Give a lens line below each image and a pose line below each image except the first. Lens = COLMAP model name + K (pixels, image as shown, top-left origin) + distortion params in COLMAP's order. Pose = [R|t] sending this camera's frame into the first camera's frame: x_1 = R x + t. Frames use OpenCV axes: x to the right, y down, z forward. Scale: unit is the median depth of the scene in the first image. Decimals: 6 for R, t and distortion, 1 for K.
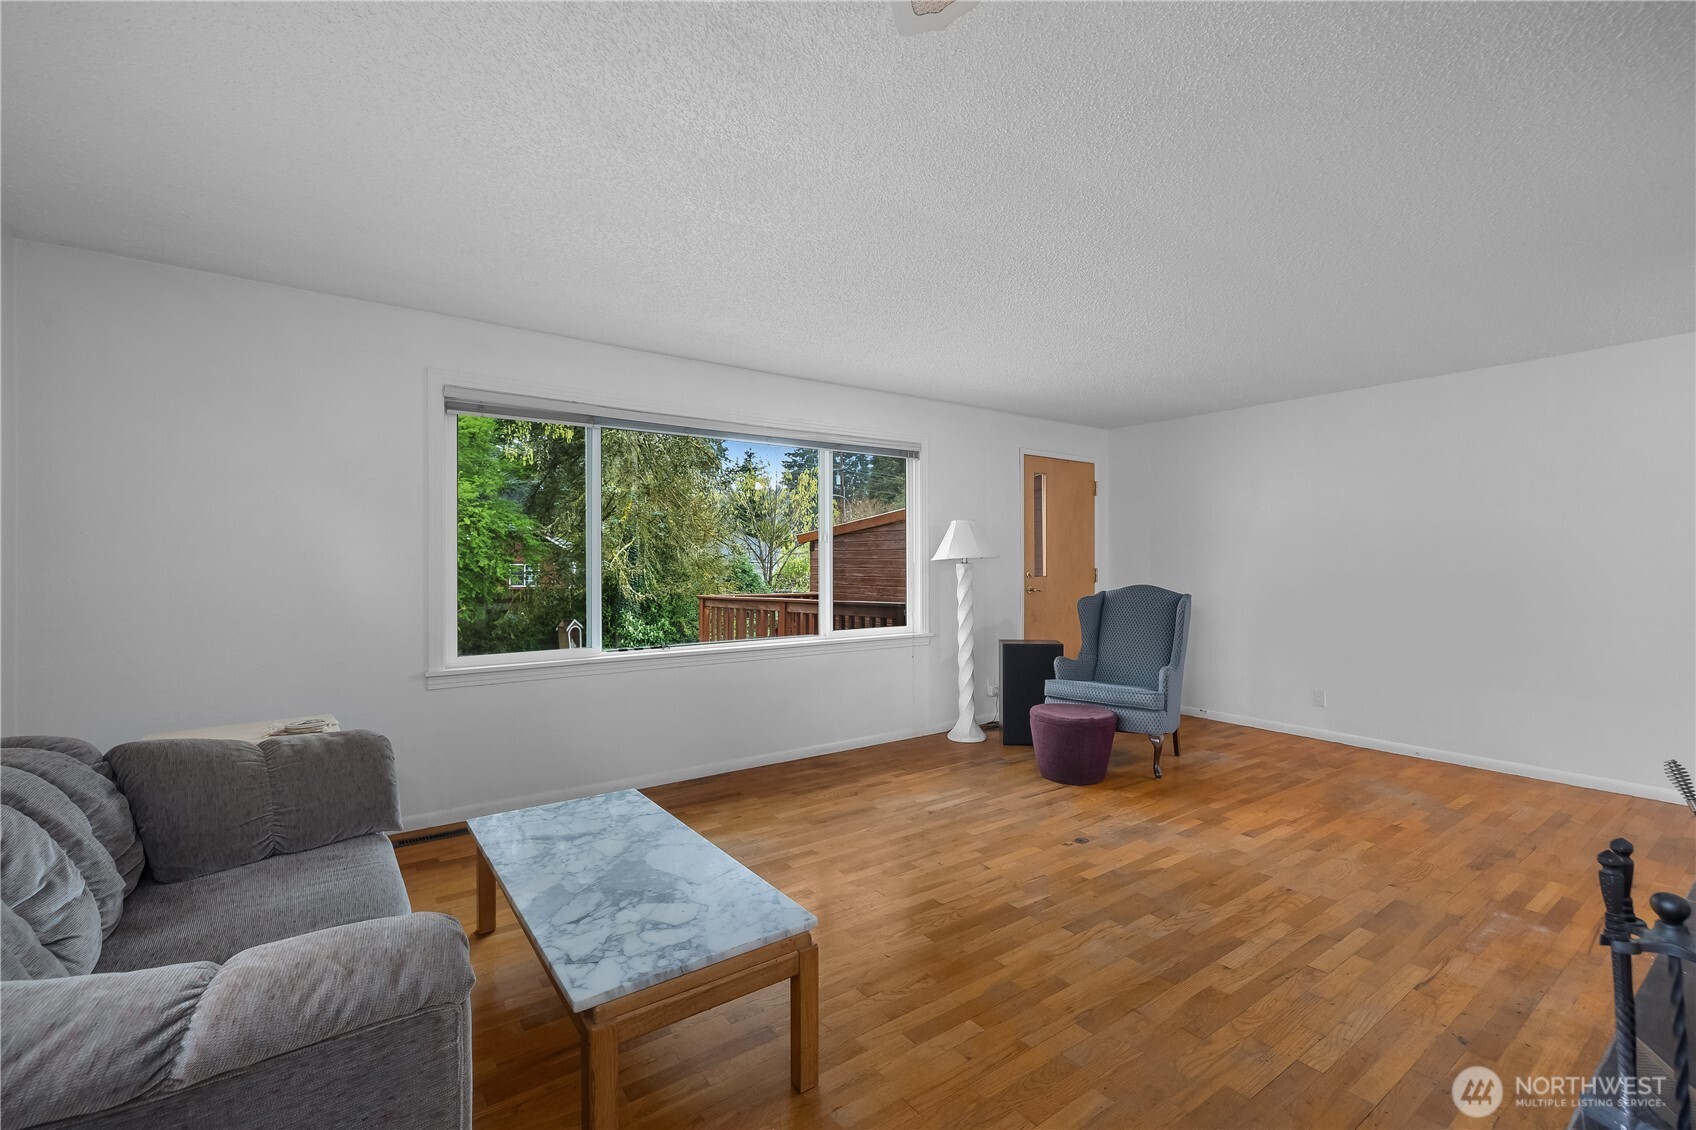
lens RADIAL K [[723.5, 0, 863.8], [0, 723.5, 565.1], [0, 0, 1]] dist [0.001581, 0.000061]
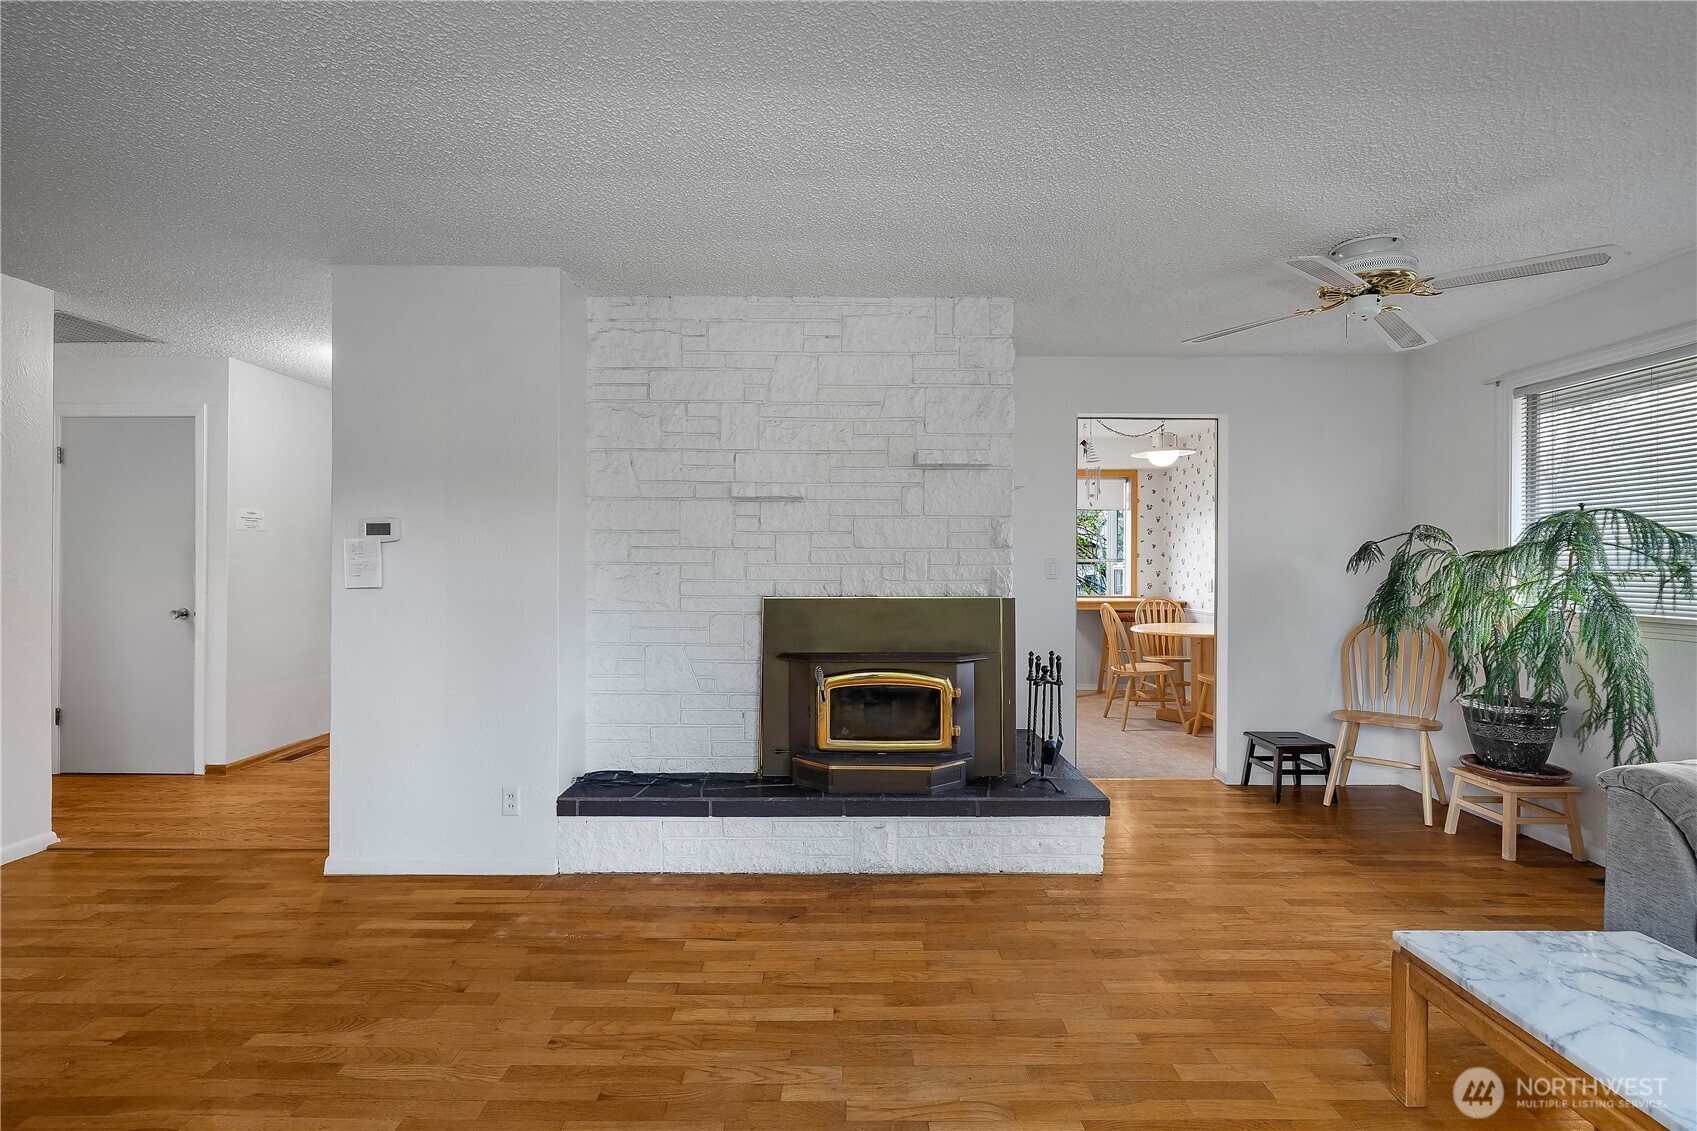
lens RADIAL K [[723.9, 0, 850.7], [0, 723.9, 560.6], [0, 0, 1]] dist [0.001581, 0.000061]
pose [[-0.794441, -0.001760, 0.607339, -0.042877], [0.001014, 0.999991, 0.004224, -0.005297], [-0.607341, 0.003972, -0.794432, 1.245762]]
